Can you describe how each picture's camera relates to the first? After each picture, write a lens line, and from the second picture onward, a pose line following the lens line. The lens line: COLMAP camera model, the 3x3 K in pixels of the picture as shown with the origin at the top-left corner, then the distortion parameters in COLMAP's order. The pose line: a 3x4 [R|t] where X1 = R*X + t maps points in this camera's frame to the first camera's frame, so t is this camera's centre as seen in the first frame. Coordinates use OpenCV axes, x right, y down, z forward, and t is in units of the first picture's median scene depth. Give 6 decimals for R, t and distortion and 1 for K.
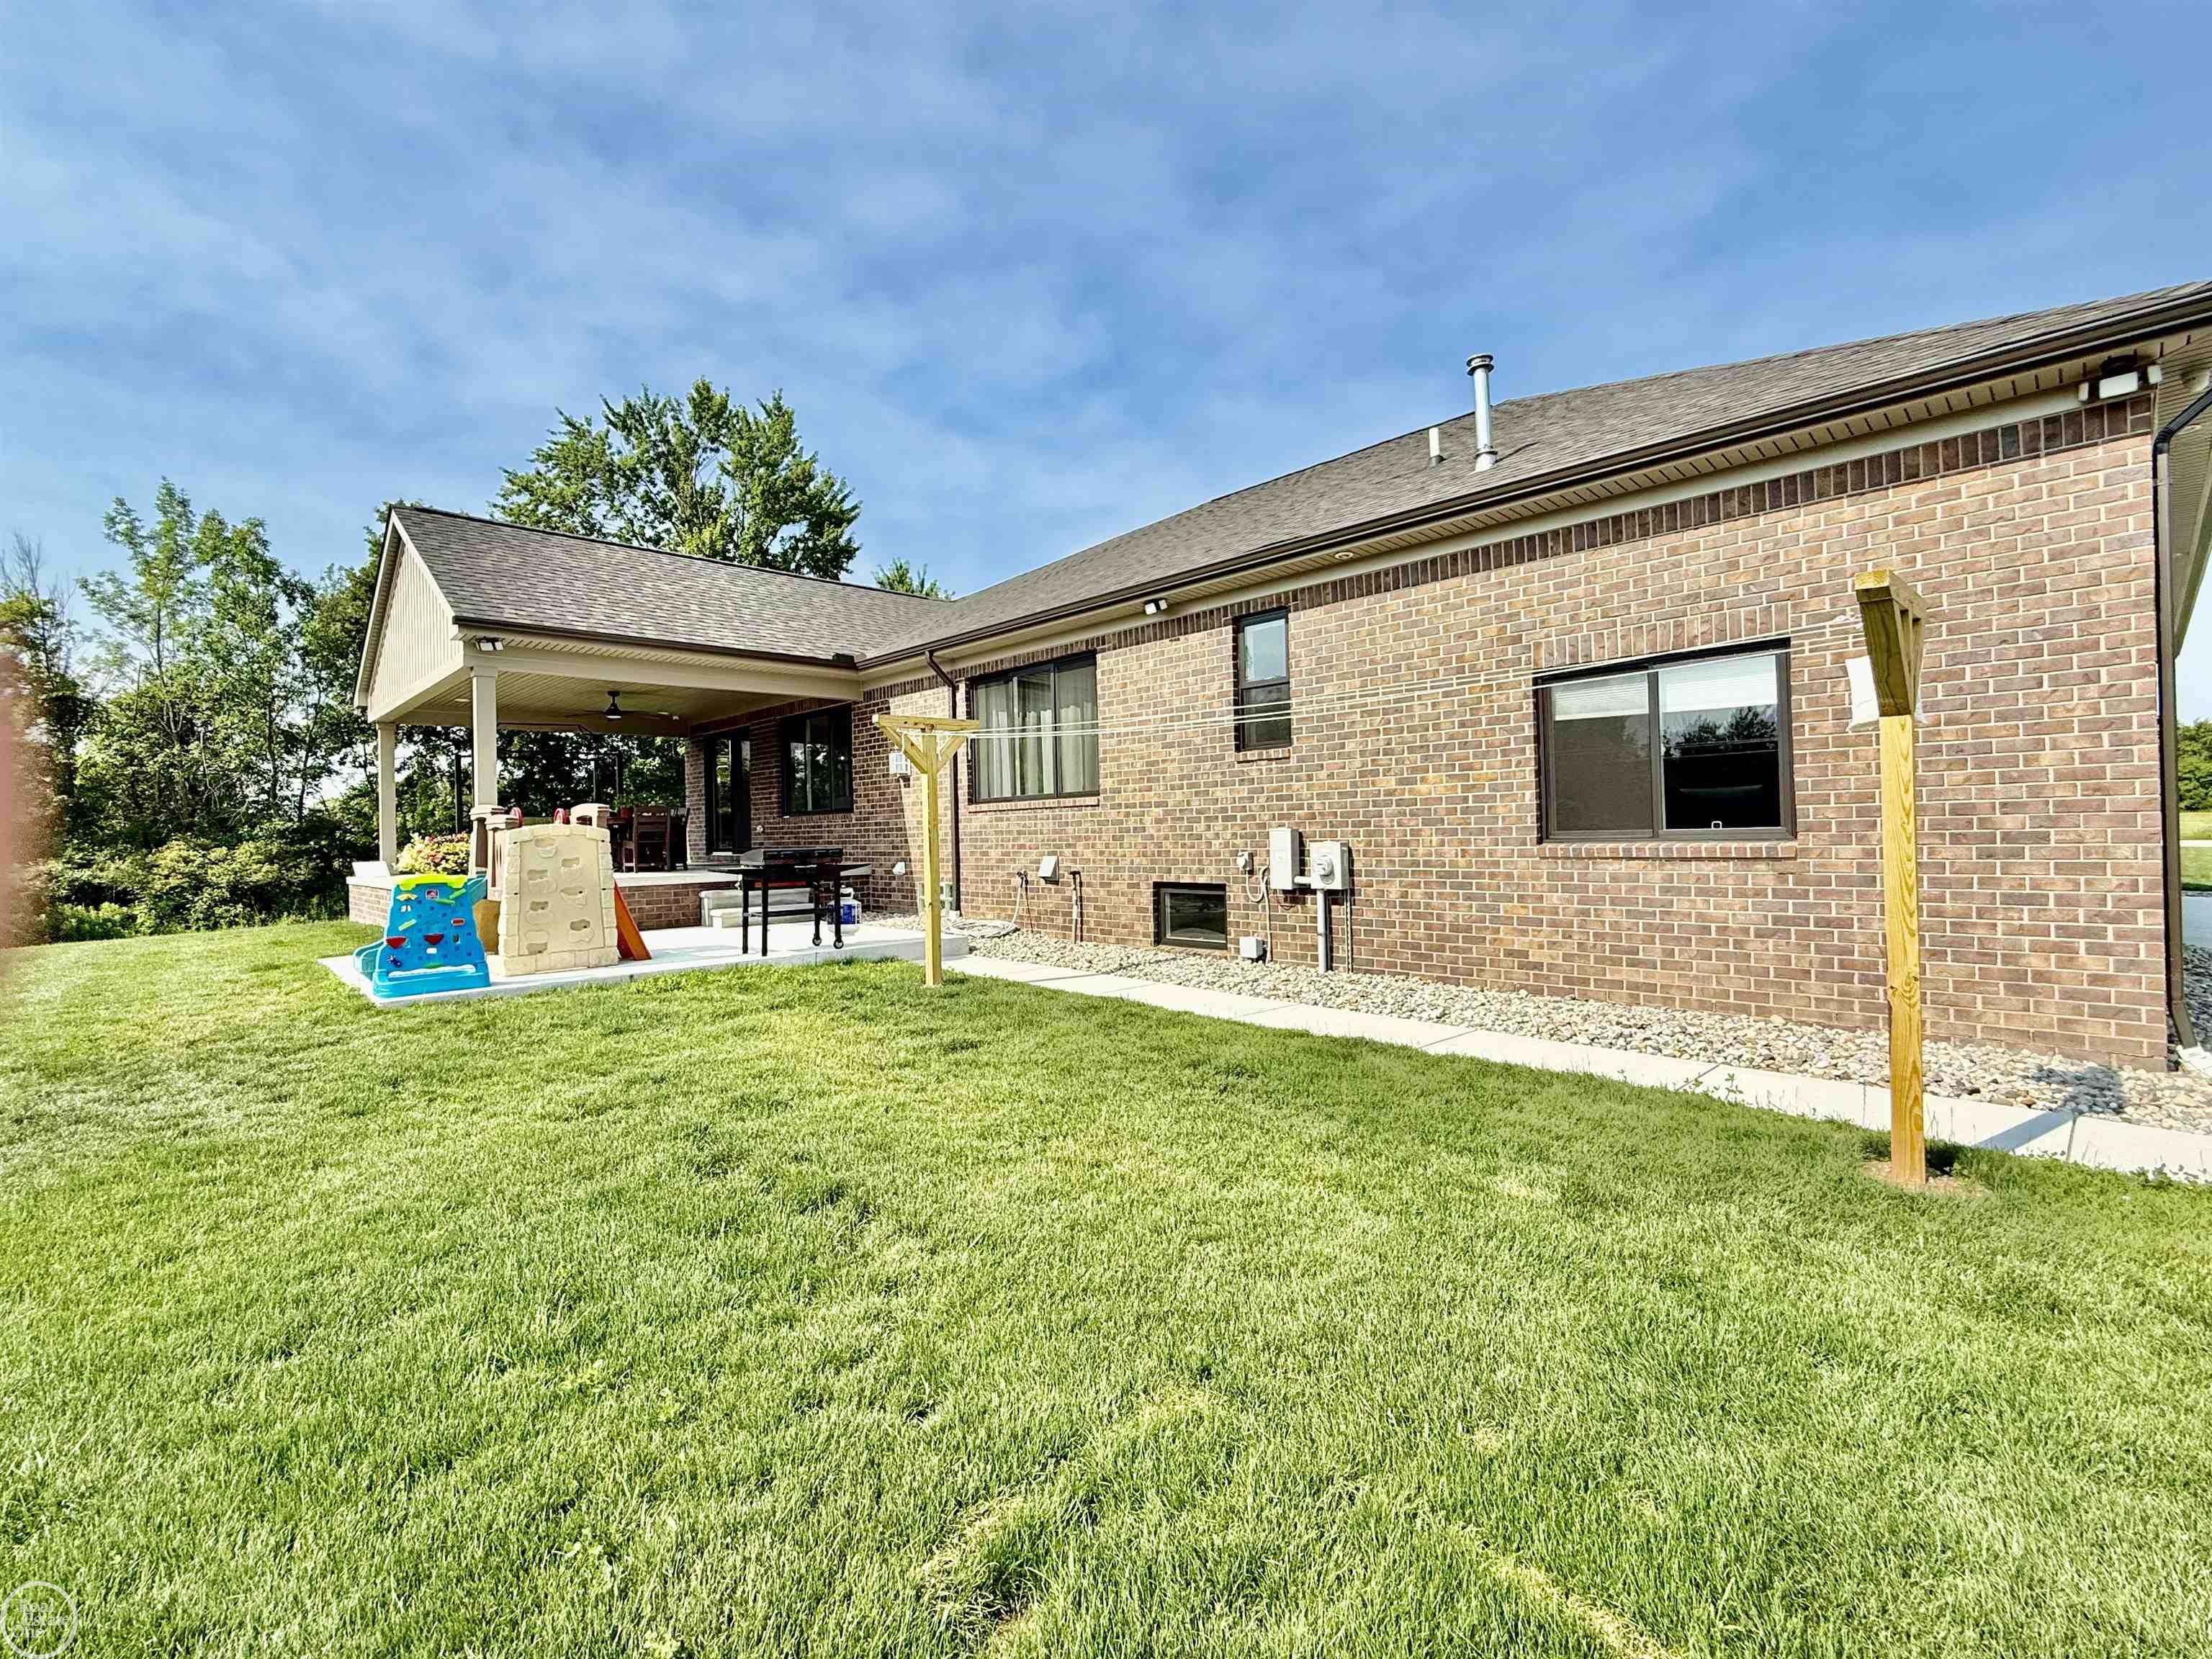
lens RADIAL K [[995.6, 0, 1114.6], [0, 995.6, 823.4], [0, 0, 1]] dist [0.002712, -0.001240]
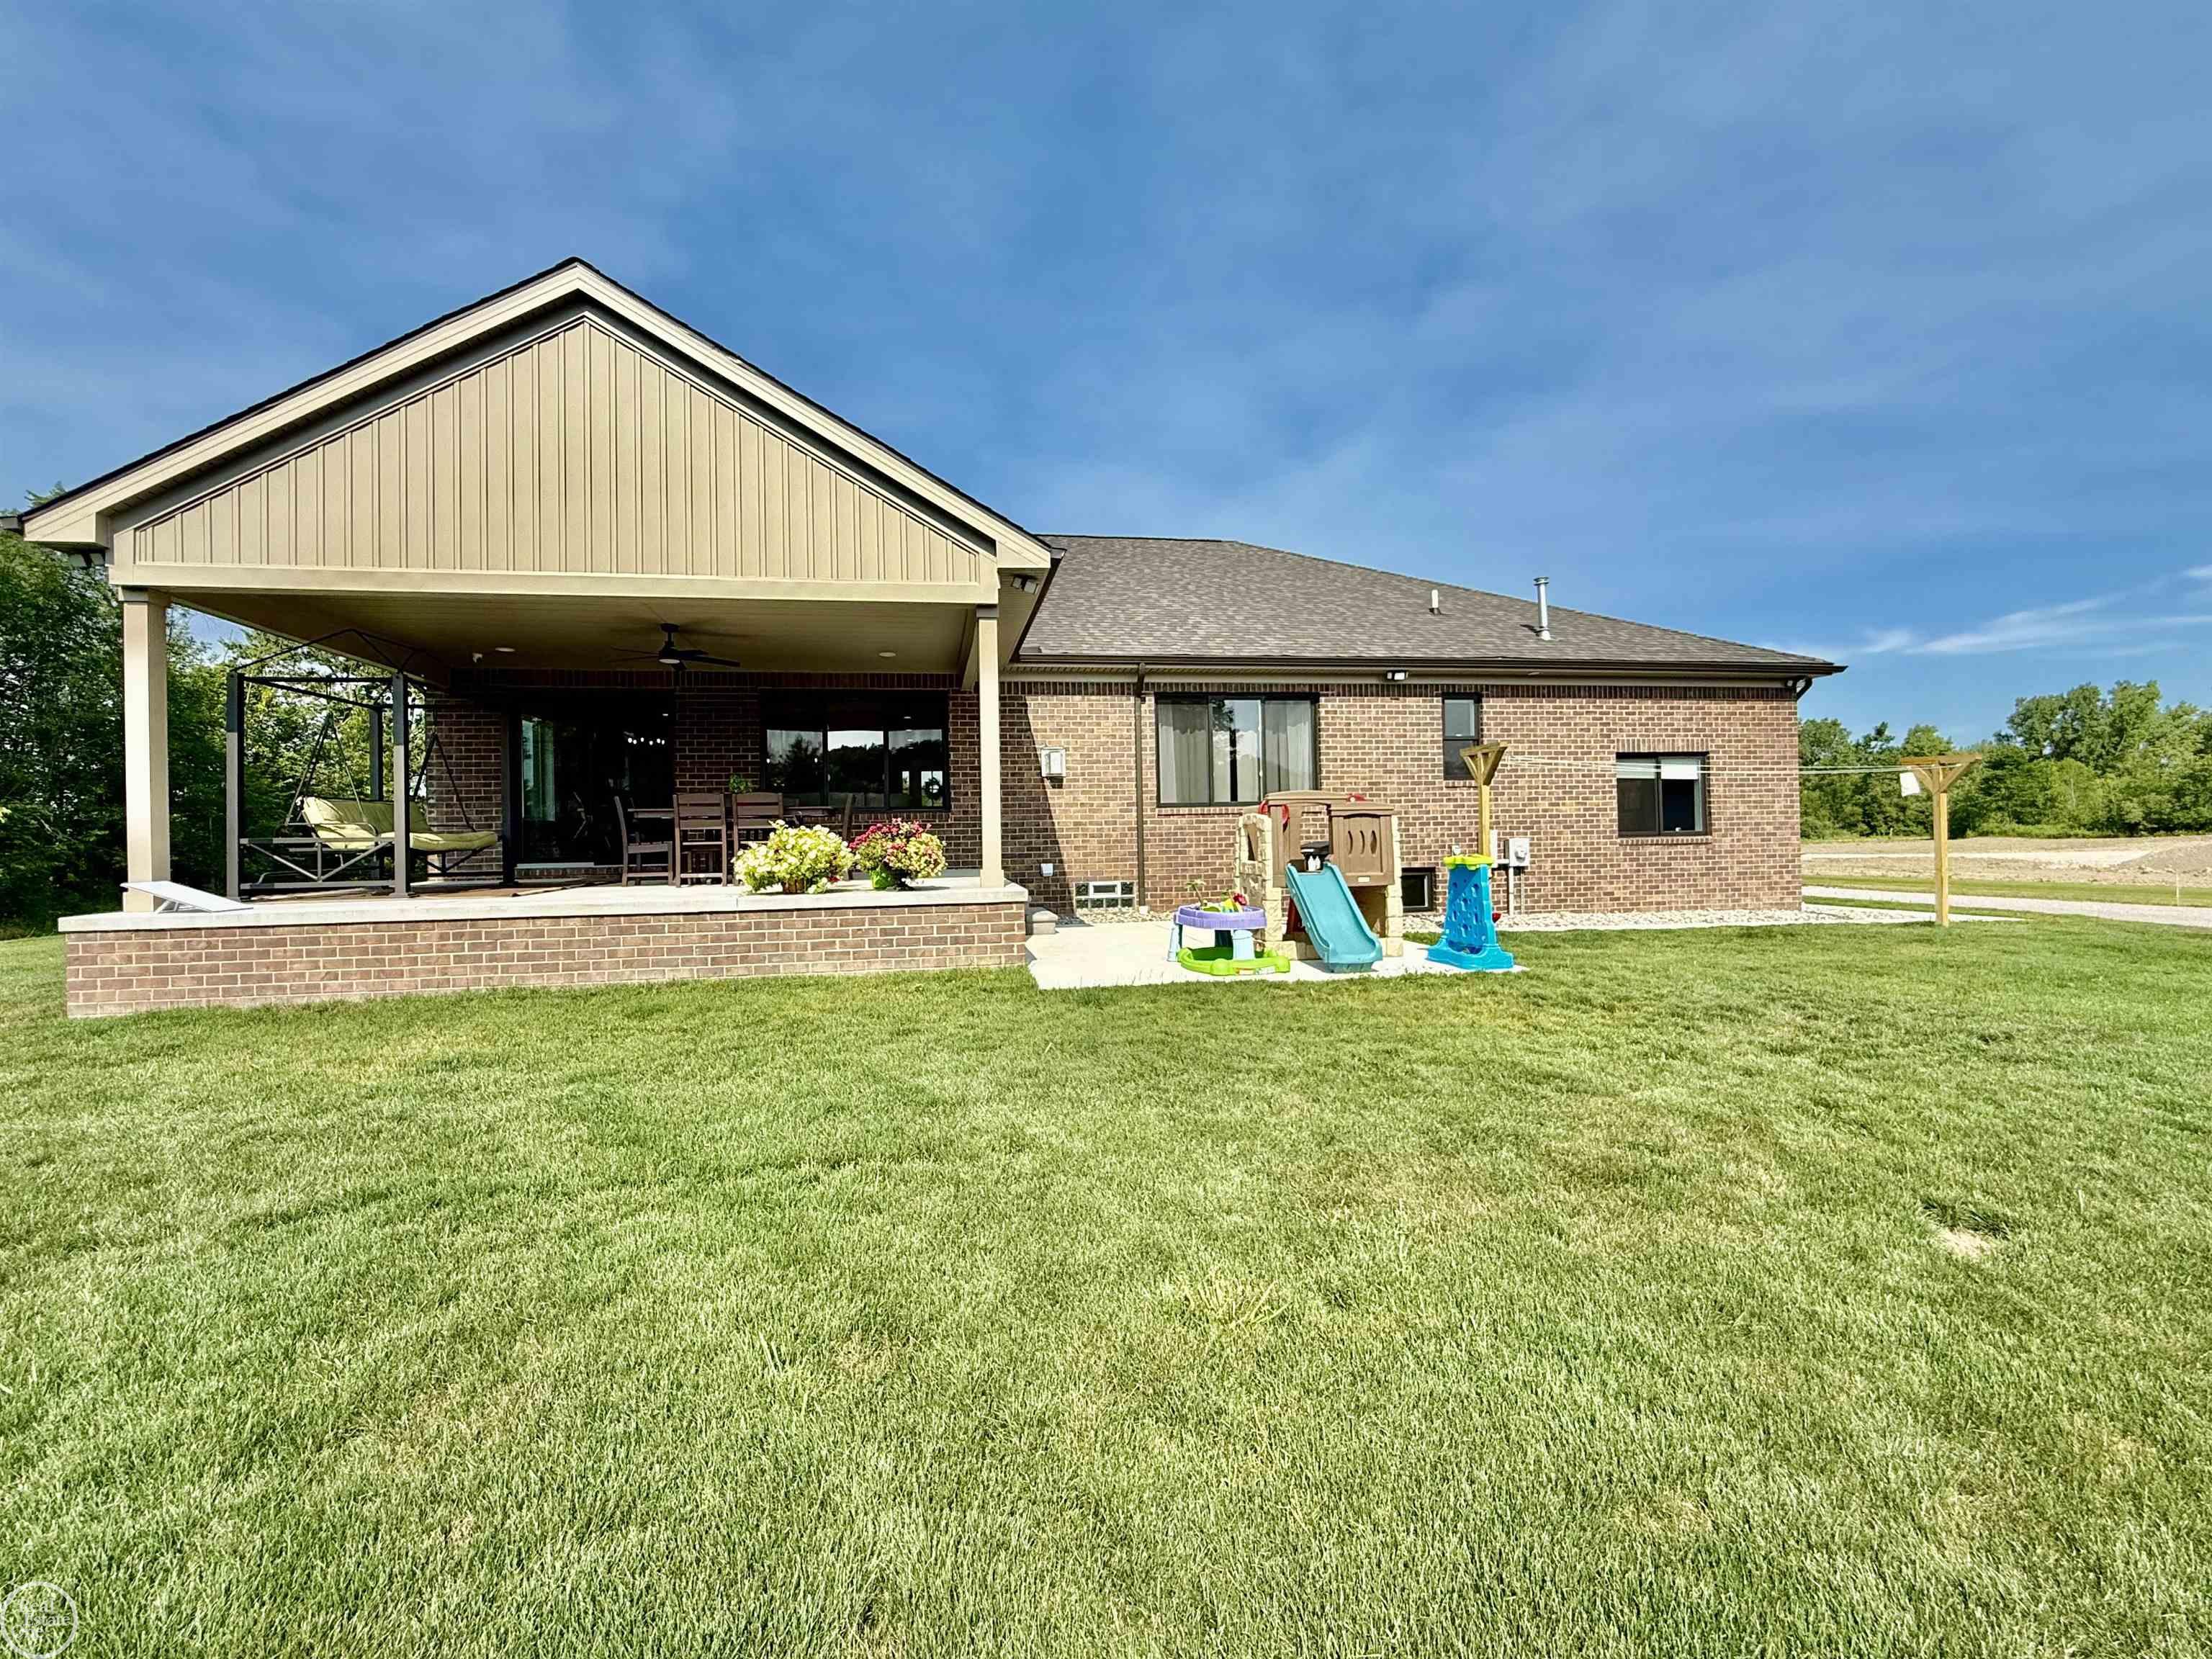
lens RADIAL K [[995.6, 0, 1111.9], [0, 995.6, 831.0], [0, 0, 1]] dist [0.002712, -0.001240]
pose [[0.555142, 0.024371, 0.831399, -1.388454], [-0.000163, 0.999574, -0.029192, 0.049530], [-0.831756, 0.016070, 0.554909, 0.556012]]
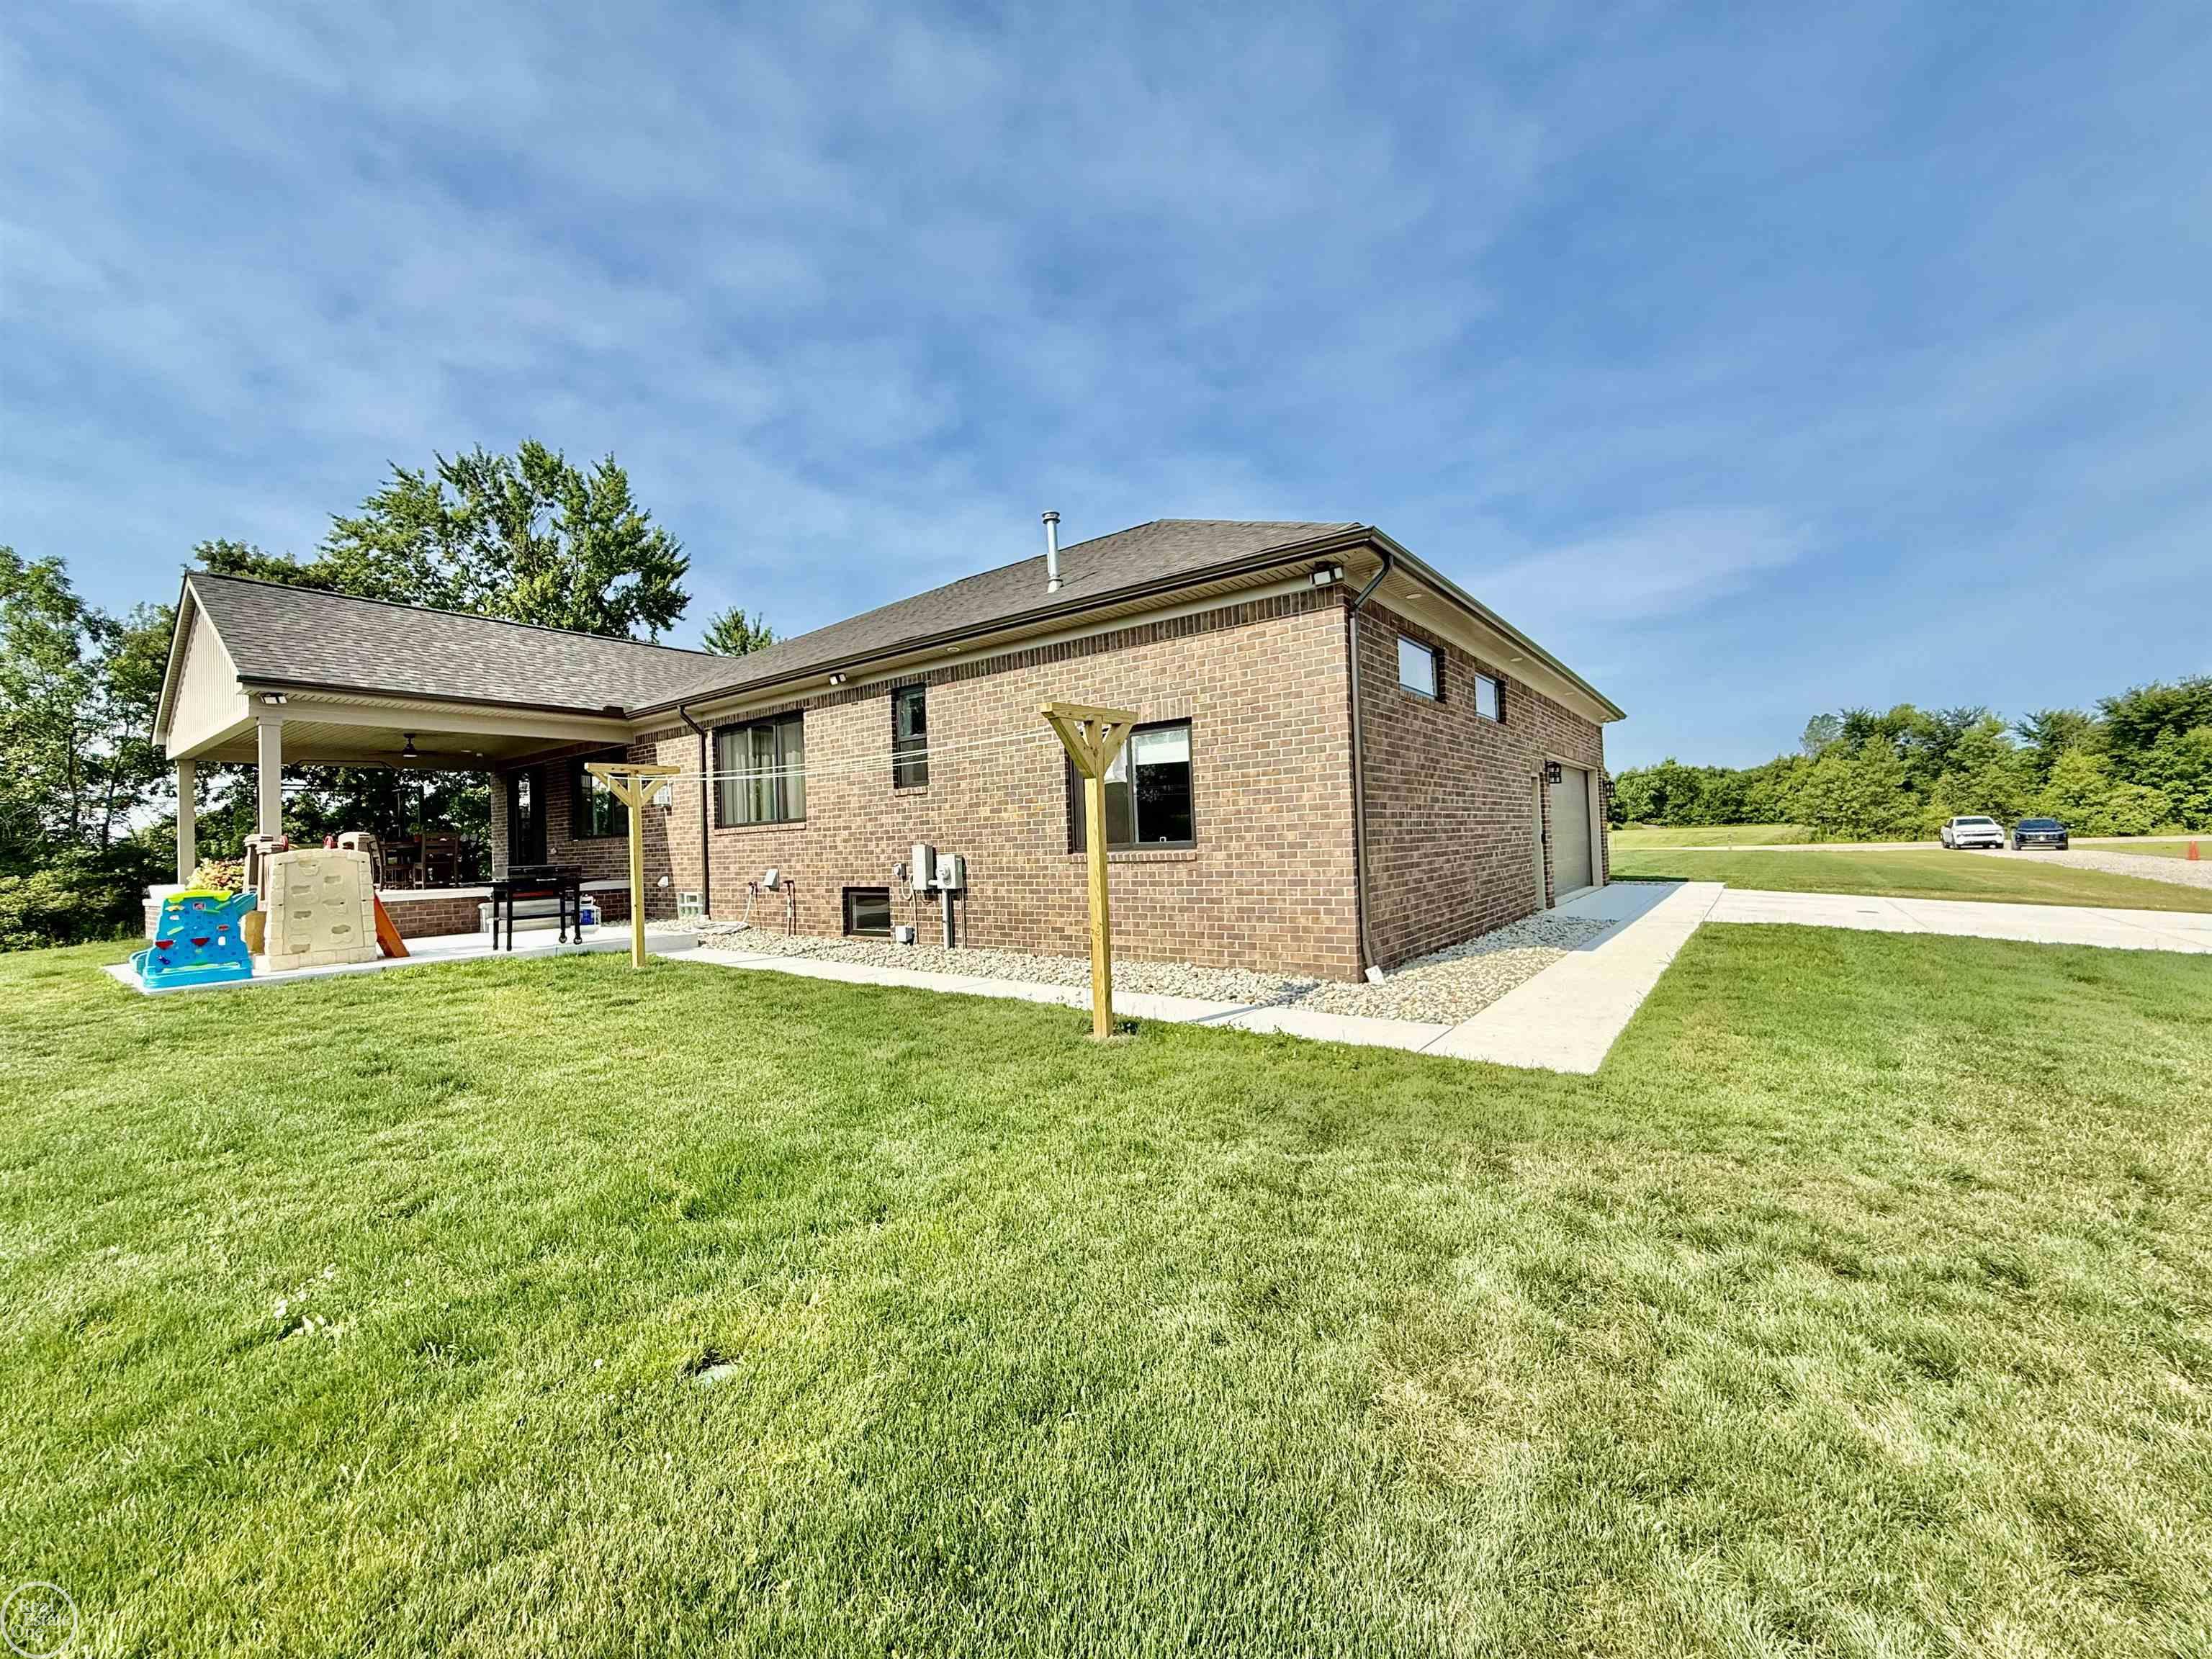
lens RADIAL K [[886.4, 0, 1110.8], [0, 886.4, 829.9], [0, 0, 1]] dist [-0.001400, 0.000511]
pose [[0.987511, -0.010010, 0.157233, 0.214274], [0.011981, 0.999861, -0.011590, 0.001155], [-0.157095, 0.013329, 0.987494, -0.221257]]
